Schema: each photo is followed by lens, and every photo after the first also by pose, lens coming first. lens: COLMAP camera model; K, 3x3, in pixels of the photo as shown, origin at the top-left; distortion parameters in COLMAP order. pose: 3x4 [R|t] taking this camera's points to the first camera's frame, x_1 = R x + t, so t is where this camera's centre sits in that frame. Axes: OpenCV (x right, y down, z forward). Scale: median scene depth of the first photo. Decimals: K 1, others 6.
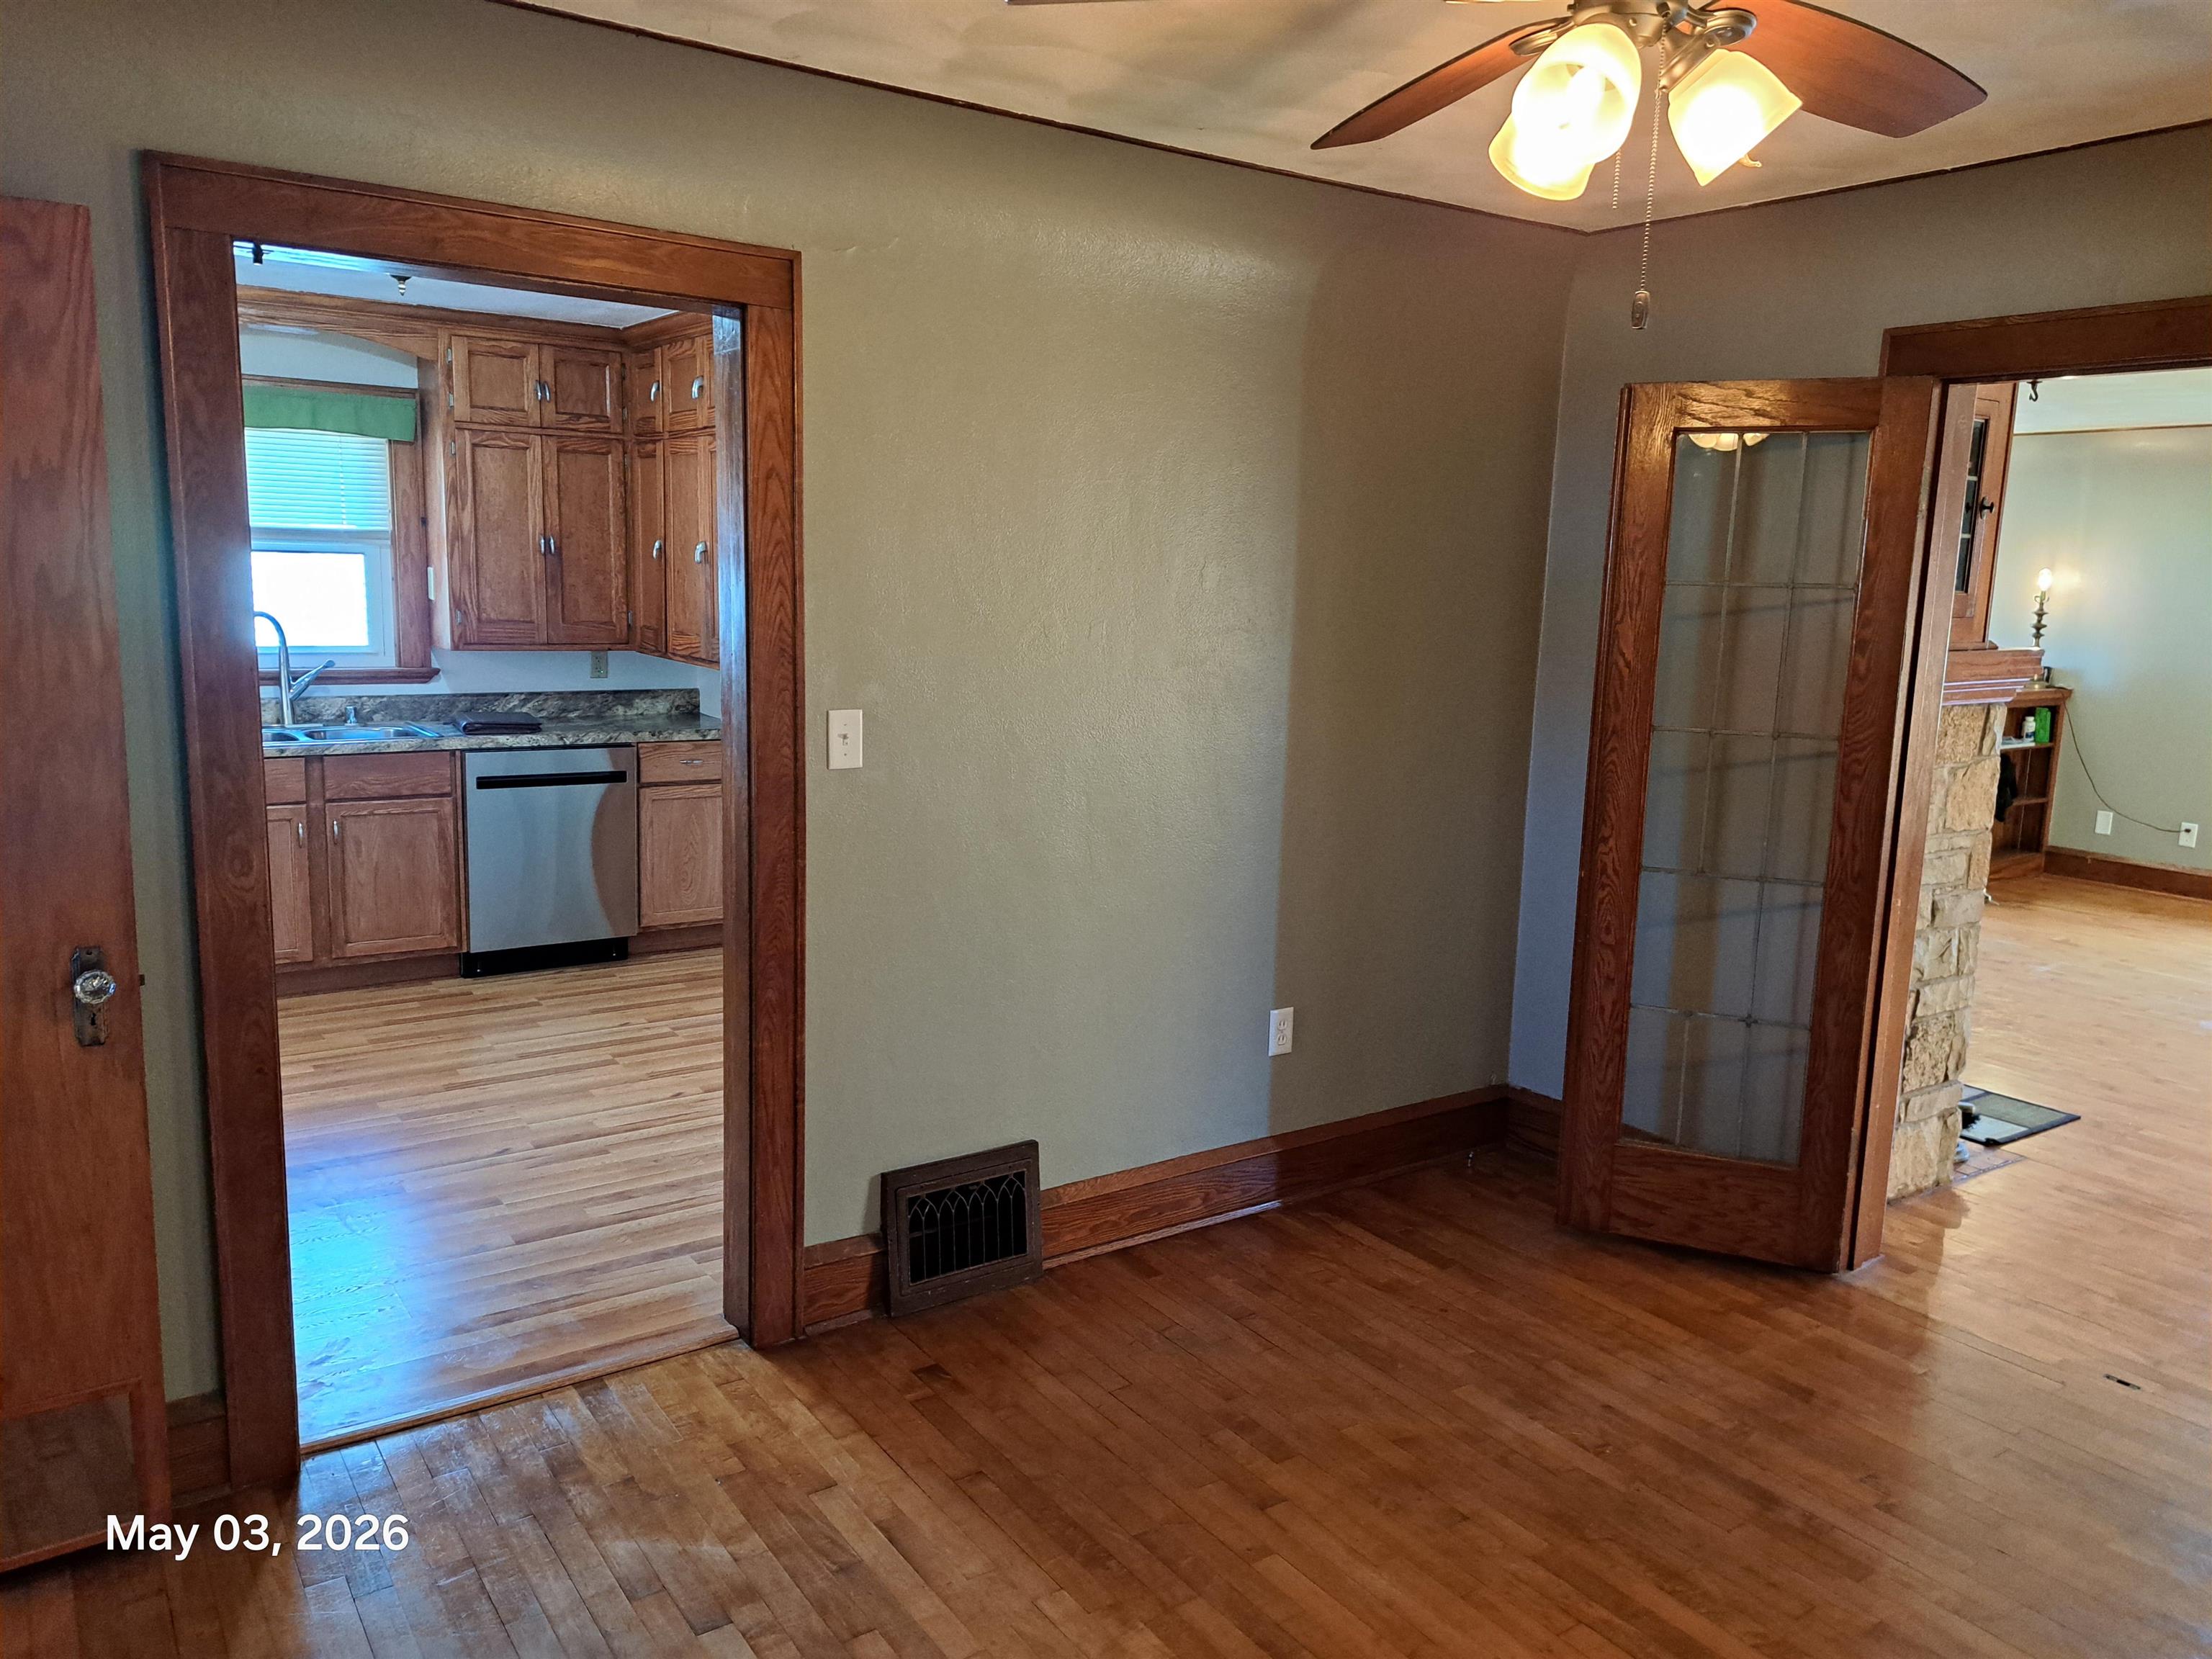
lens RADIAL K [[1573.9, 0, 1093.0], [0, 1573.9, 813.4], [0, 0, 1]] dist [0.096992, -0.091921]
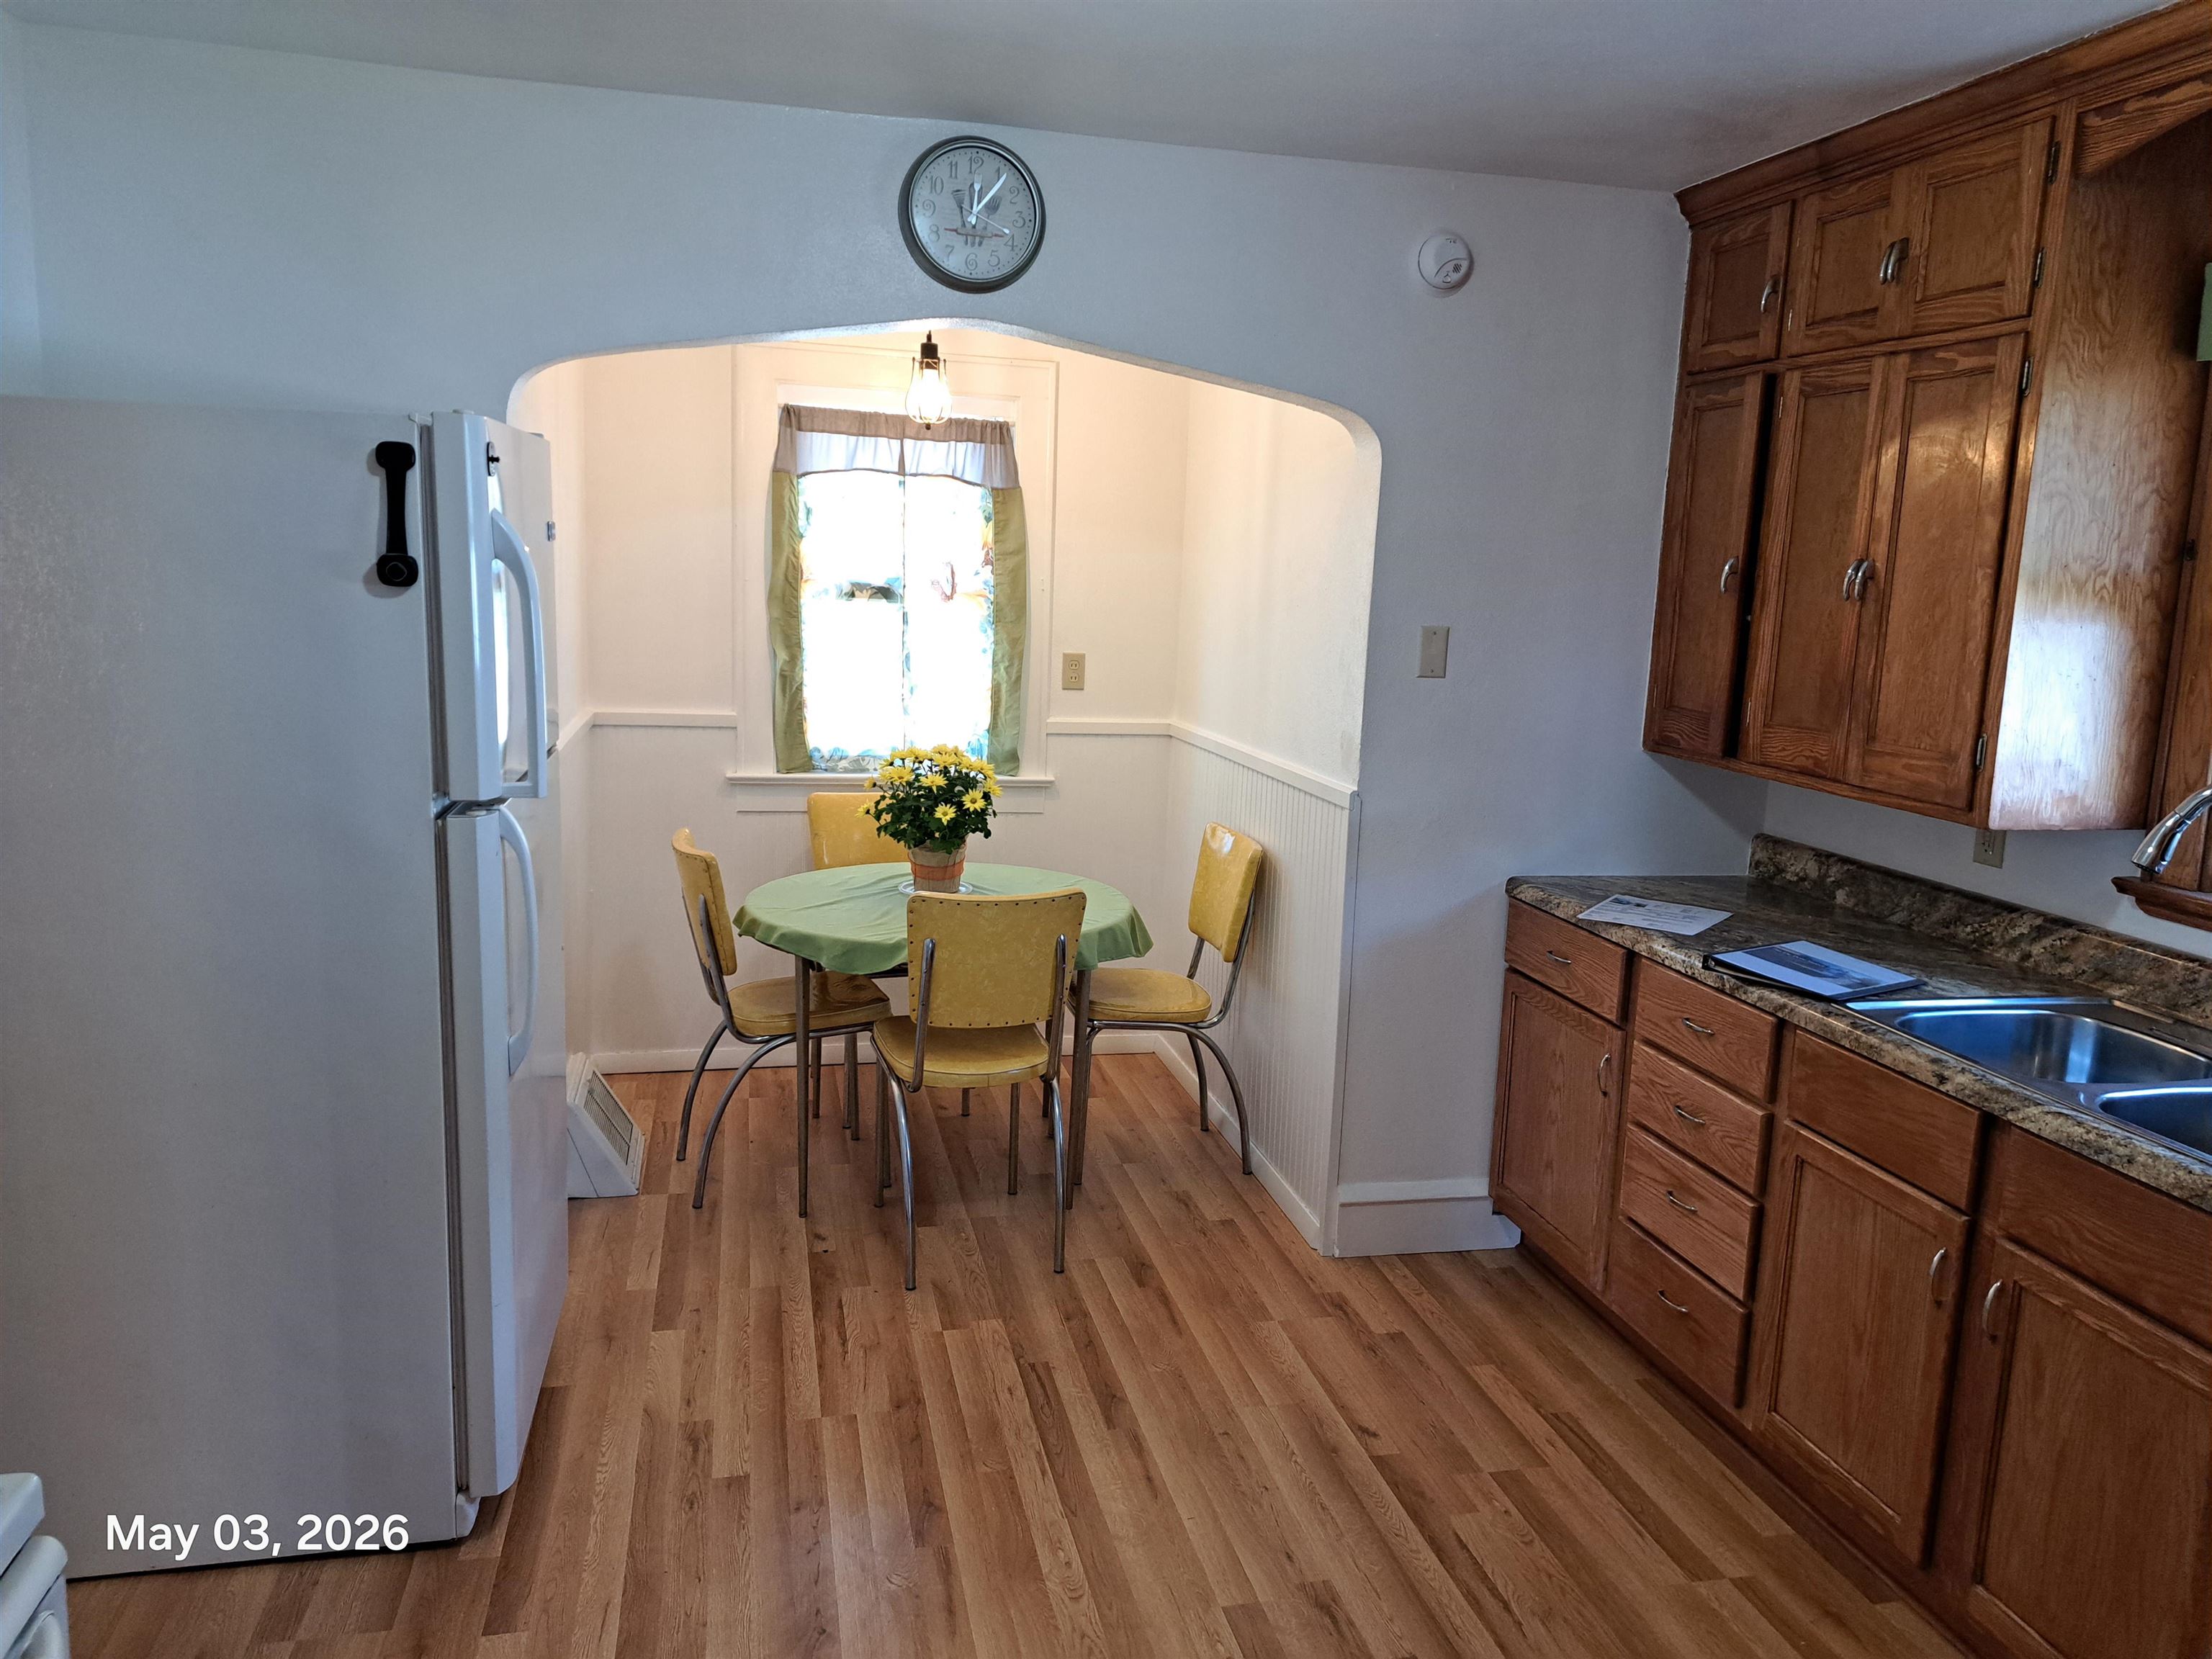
lens RADIAL K [[1581.0, 0, 1120.6], [0, 1581.0, 807.1], [0, 0, 1]] dist [0.098423, -0.108830]
pose [[-0.375269, 0.096461, -0.921883, -0.023973], [-0.195845, 0.963866, 0.180576, -0.131550], [0.905990, 0.248310, -0.342817, 0.841709]]
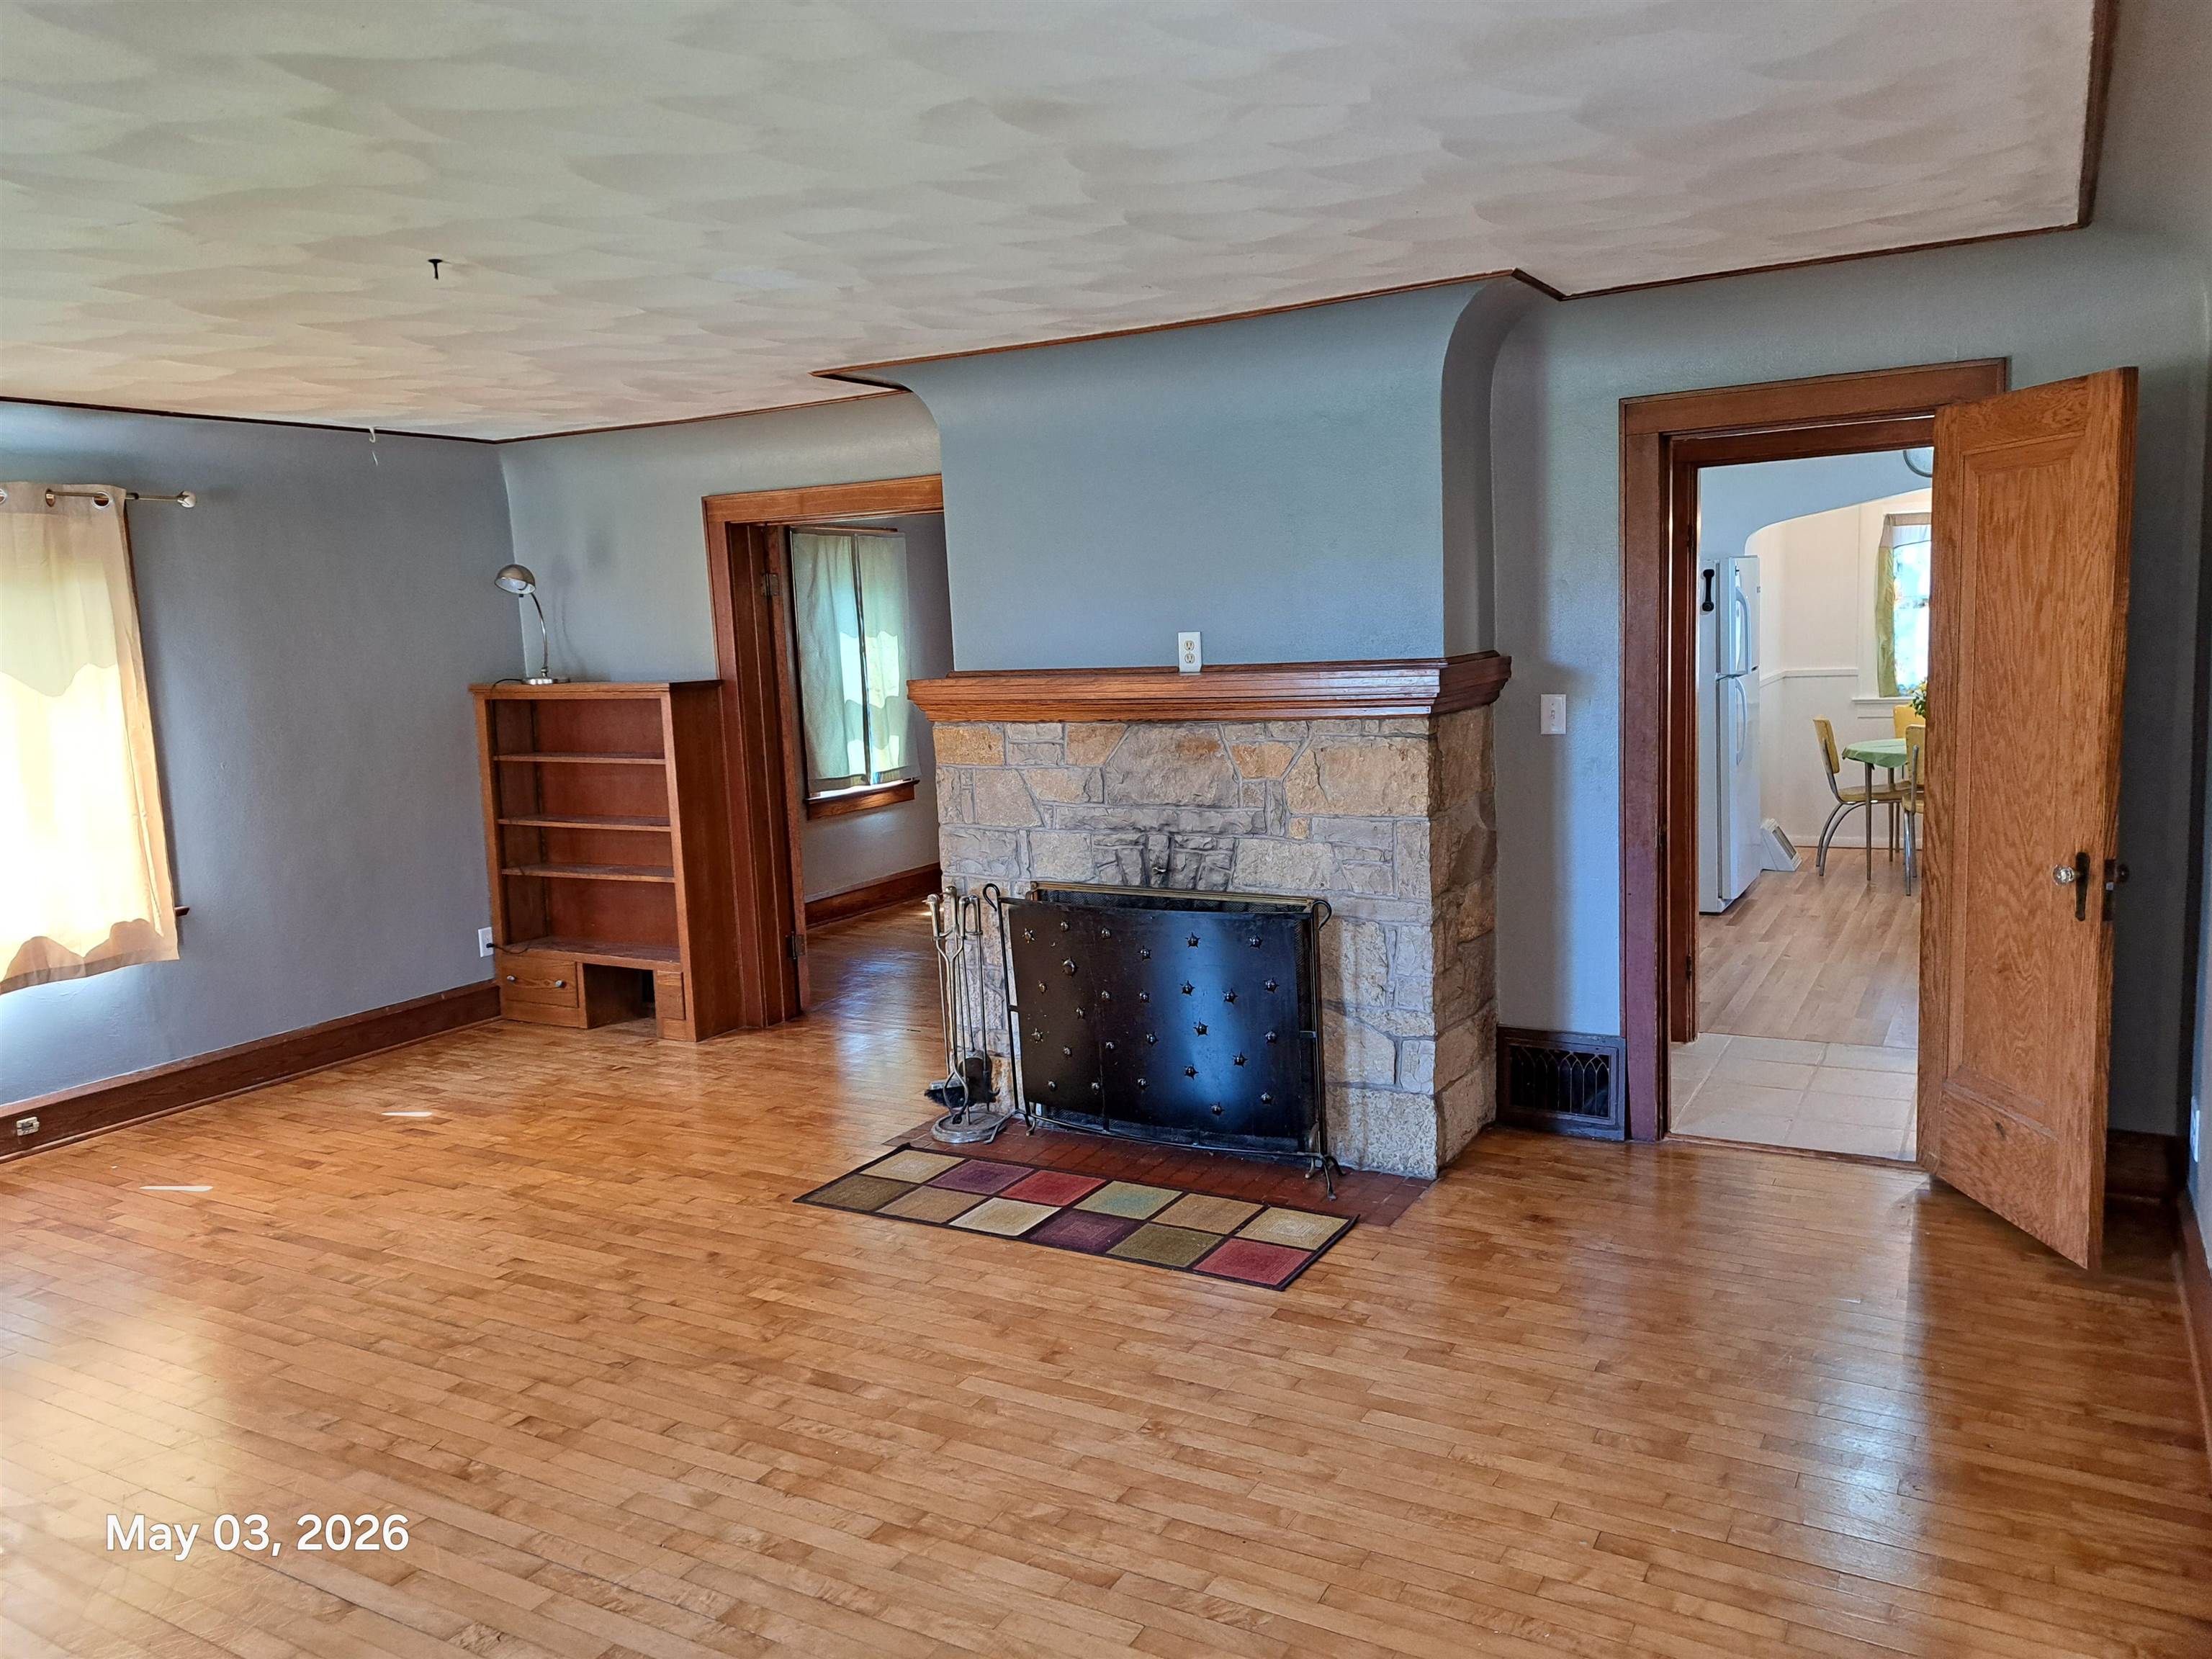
lens RADIAL K [[1587.4, 0, 1131.3], [0, 1587.4, 818.9], [0, 0, 1]] dist [0.115086, -0.149066]
pose [[-0.901814, 0.062971, -0.427511, 0.682936], [-0.050915, 0.966950, 0.249831, -0.220247], [0.429114, 0.247068, -0.868803, 1.525744]]
